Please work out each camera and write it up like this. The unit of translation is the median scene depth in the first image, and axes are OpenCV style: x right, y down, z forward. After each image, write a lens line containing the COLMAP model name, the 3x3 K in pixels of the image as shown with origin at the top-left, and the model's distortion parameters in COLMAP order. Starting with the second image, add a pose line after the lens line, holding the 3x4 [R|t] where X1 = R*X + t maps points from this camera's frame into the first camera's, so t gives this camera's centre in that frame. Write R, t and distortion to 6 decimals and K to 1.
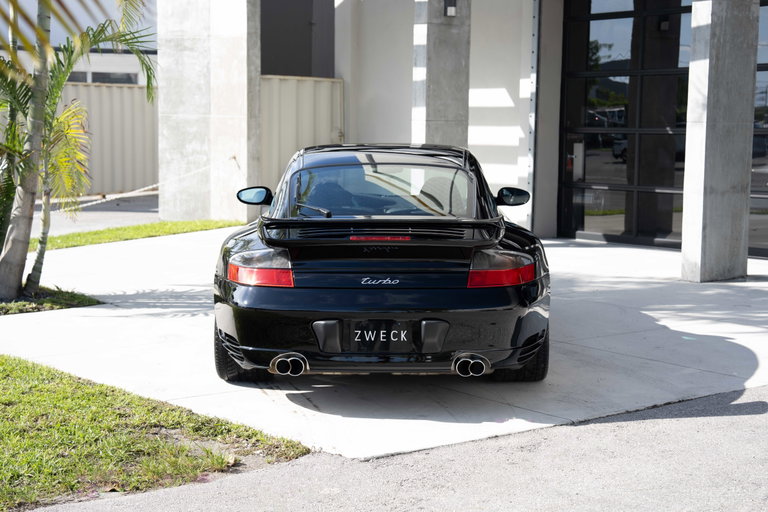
lens RADIAL K [[1430.4, 0, 384.0], [0, 1430.4, 256.0], [0, 0, 1]] dist [0.292712, 0.013375]
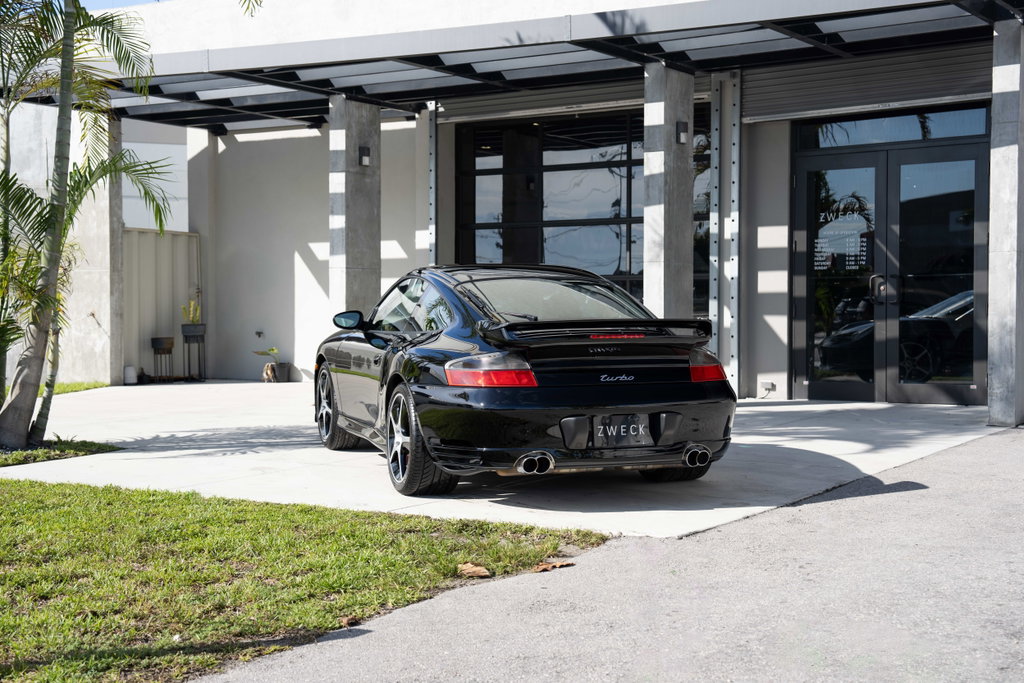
lens RADIAL K [[1471.3, 0, 512.0], [0, 1471.3, 341.5], [0, 0, 1]] dist [0.158869, 0.066971]
pose [[0.942704, -0.018627, 0.333110, -0.224627], [0.042519, 0.997006, -0.064579, 0.029716], [-0.330910, 0.075043, 0.940674, 0.008722]]
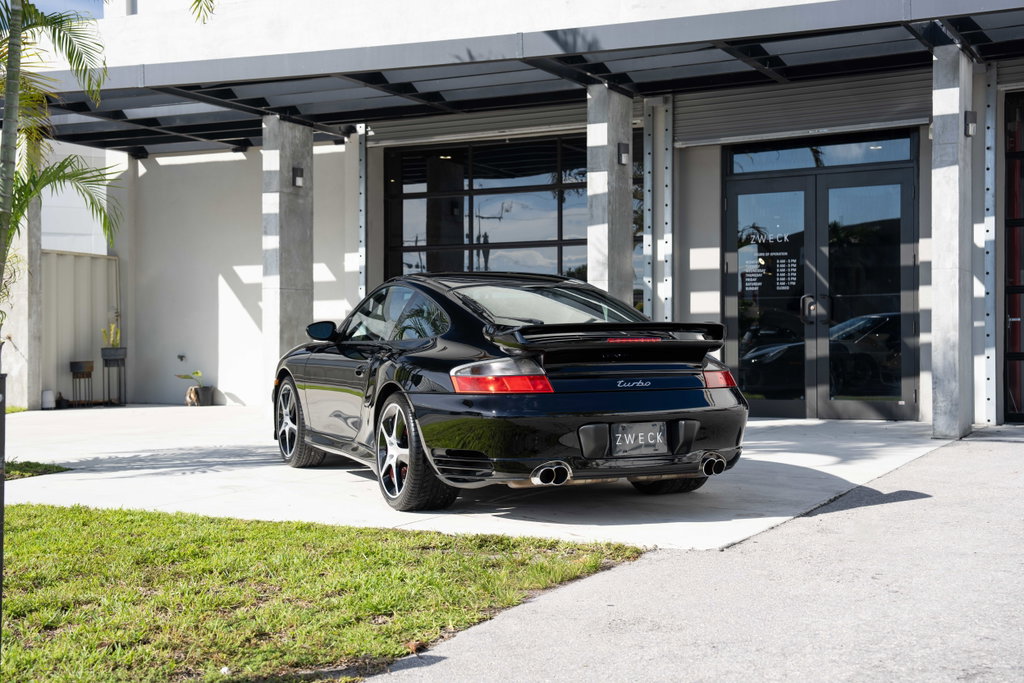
lens RADIAL K [[1378.6, 0, 512.0], [0, 1378.6, 341.5], [0, 0, 1]] dist [0.145502, 0.018050]
pose [[0.906581, -0.011853, 0.421866, -0.252063], [0.052434, 0.995024, -0.084723, 0.033924], [-0.418763, 0.098929, 0.902691, 0.087370]]
